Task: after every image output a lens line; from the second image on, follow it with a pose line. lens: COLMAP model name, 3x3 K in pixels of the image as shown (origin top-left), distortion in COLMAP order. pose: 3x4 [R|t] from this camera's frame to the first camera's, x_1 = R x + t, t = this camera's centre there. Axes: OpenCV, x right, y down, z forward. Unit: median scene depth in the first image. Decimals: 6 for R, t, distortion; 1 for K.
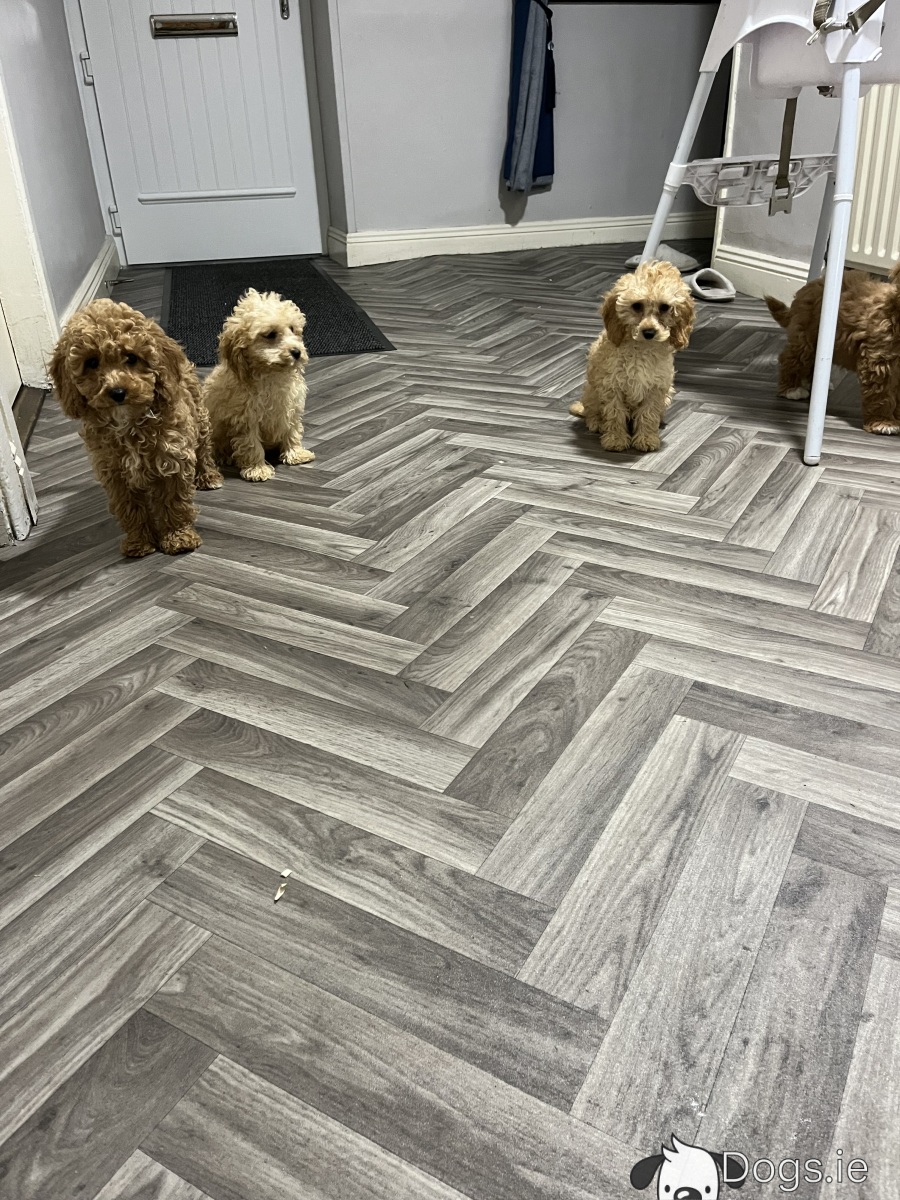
lens RADIAL K [[916.8, 0, 457.2], [0, 916.8, 606.3], [0, 0, 1]] dist [0.059937, -0.077662]
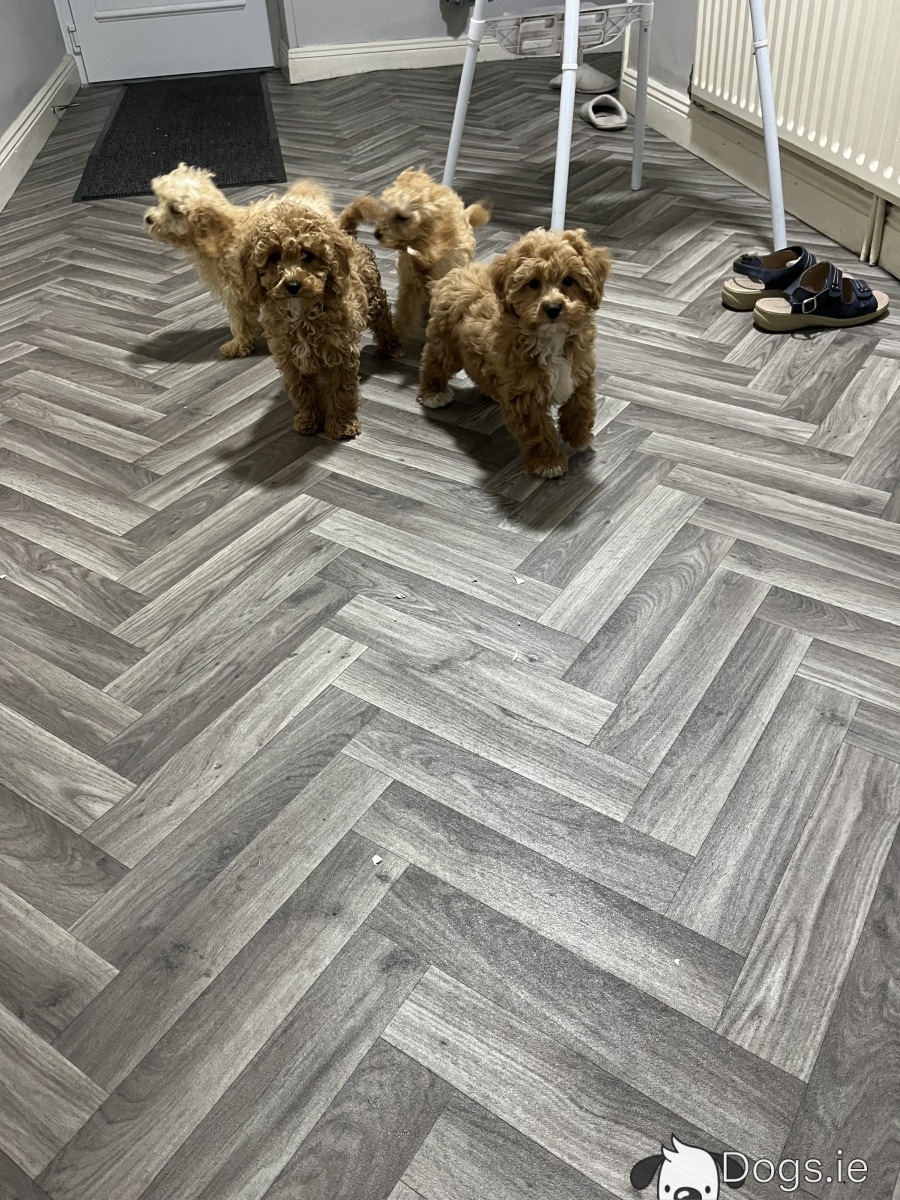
lens RADIAL K [[916.8, 0, 448.5], [0, 916.8, 606.6], [0, 0, 1]] dist [0.059937, -0.077662]
pose [[0.997306, 0.035231, -0.064343, 0.537499], [-0.022258, 0.981102, 0.192206, 0.007950], [0.069899, -0.190256, 0.979243, -0.420557]]
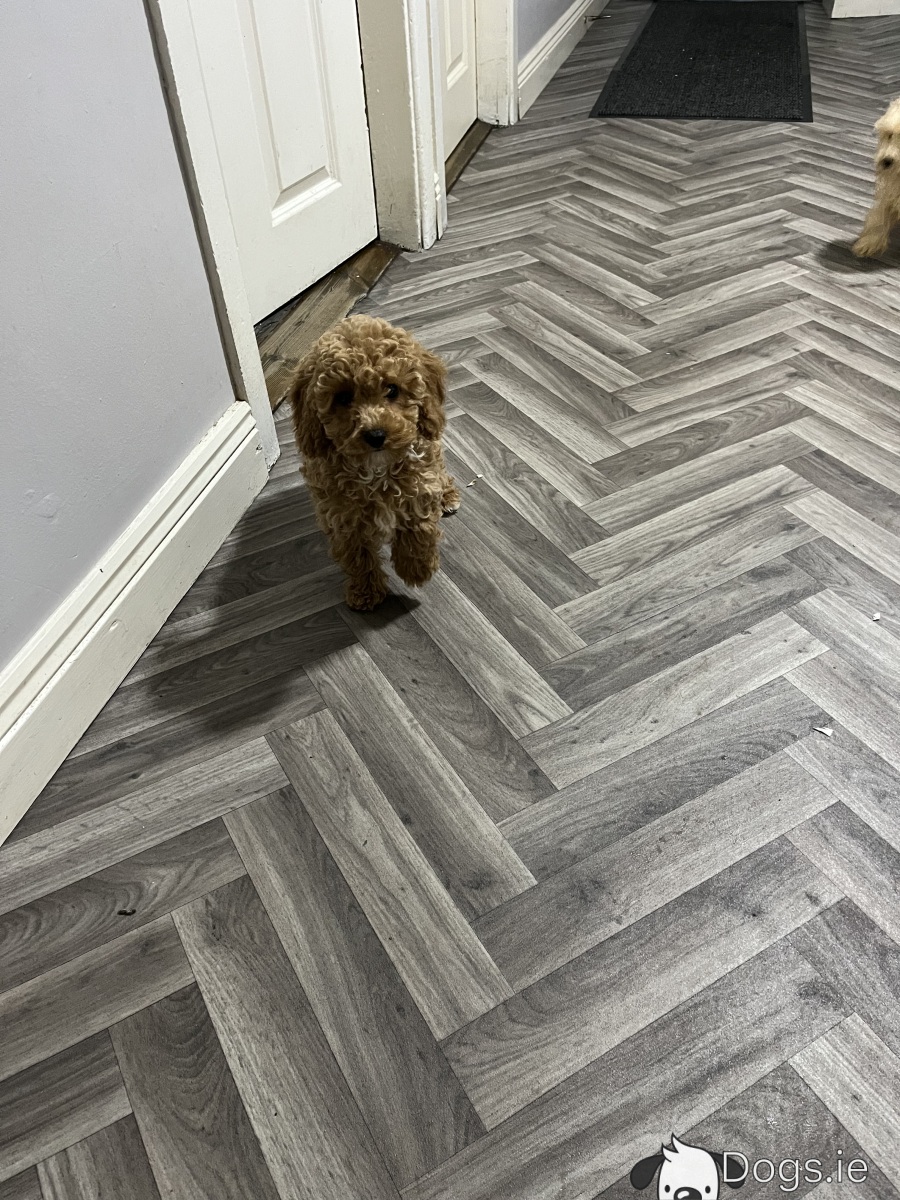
lens RADIAL K [[916.8, 0, 442.3], [0, 916.8, 609.8], [0, 0, 1]] dist [0.059937, -0.077662]
pose [[0.862594, 0.328858, -0.384427, 0.379401], [-0.221089, 0.928537, 0.298227, 0.019422], [0.455029, -0.172256, 0.873657, -0.439797]]
